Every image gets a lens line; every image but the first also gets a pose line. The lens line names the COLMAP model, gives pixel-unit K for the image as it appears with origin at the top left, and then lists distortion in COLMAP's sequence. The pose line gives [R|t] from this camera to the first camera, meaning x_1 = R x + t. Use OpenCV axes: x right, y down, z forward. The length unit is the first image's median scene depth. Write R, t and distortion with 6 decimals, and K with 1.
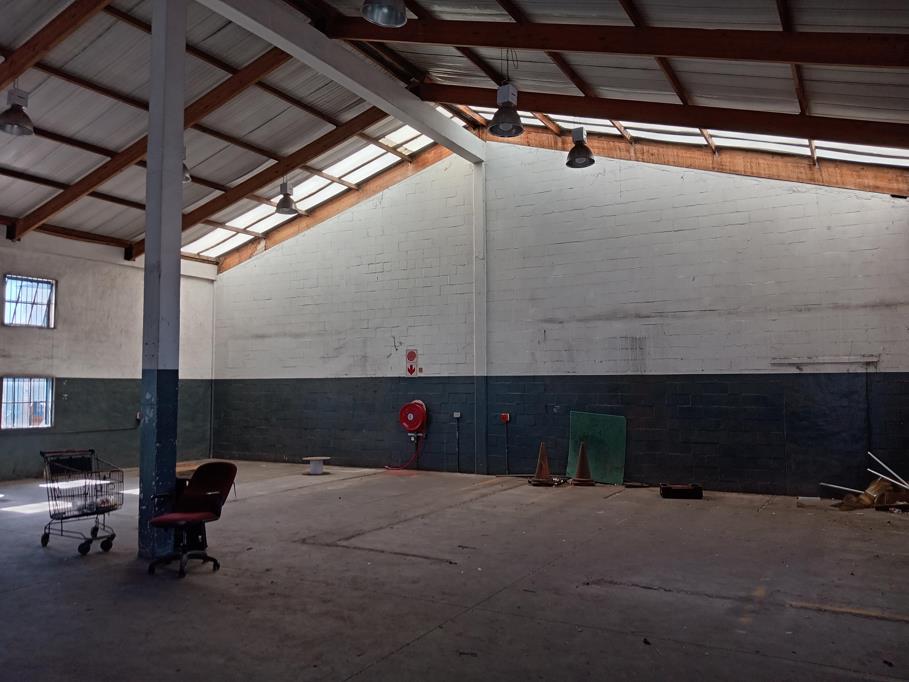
lens RADIAL K [[717.7, 0, 454.5], [0, 717.7, 341.0], [0, 0, 1]] dist [0.100789, -0.179464]
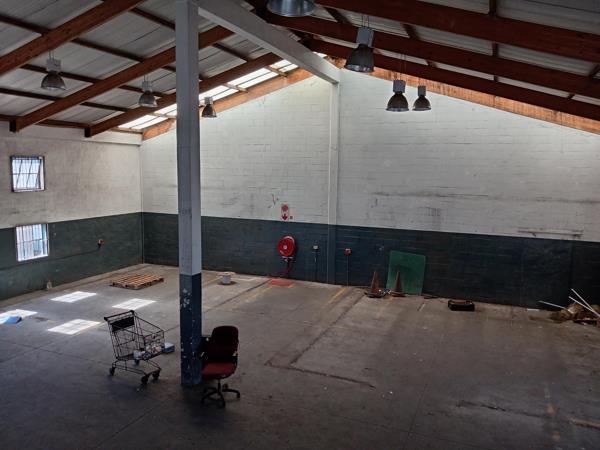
lens RADIAL K [[473.7, 0, 300.0], [0, 473.7, 225.0], [0, 0, 1]] dist [0.100789, -0.179464]
pose [[0.992839, 0.001919, 0.119442, -0.163846], [-0.024538, 0.981826, 0.188191, -0.149647], [-0.116910, -0.189774, 0.974842, -0.014065]]
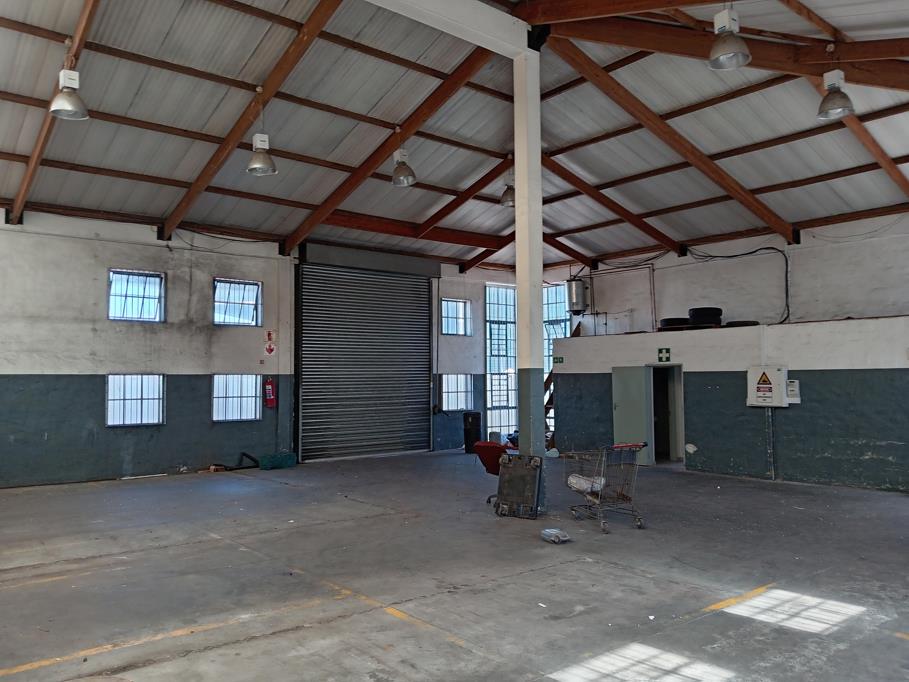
lens RADIAL K [[717.7, 0, 454.5], [0, 717.7, 341.0], [0, 0, 1]] dist [0.100789, -0.179464]
pose [[-0.936545, 0.028086, 0.349421, -0.409569], [-0.011448, 0.993803, -0.110563, 0.075520], [-0.350361, -0.107547, -0.930420, 1.254734]]
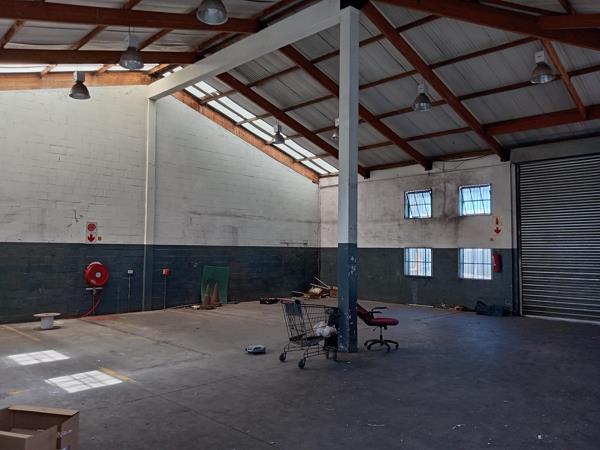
lens RADIAL K [[473.7, 0, 300.0], [0, 473.7, 225.0], [0, 0, 1]] dist [0.100789, -0.179464]
pose [[0.249540, 0.059853, 0.966513, -0.859798], [-0.069137, 0.996642, -0.043868, 0.031325], [-0.965893, -0.055875, 0.252841, 0.467446]]
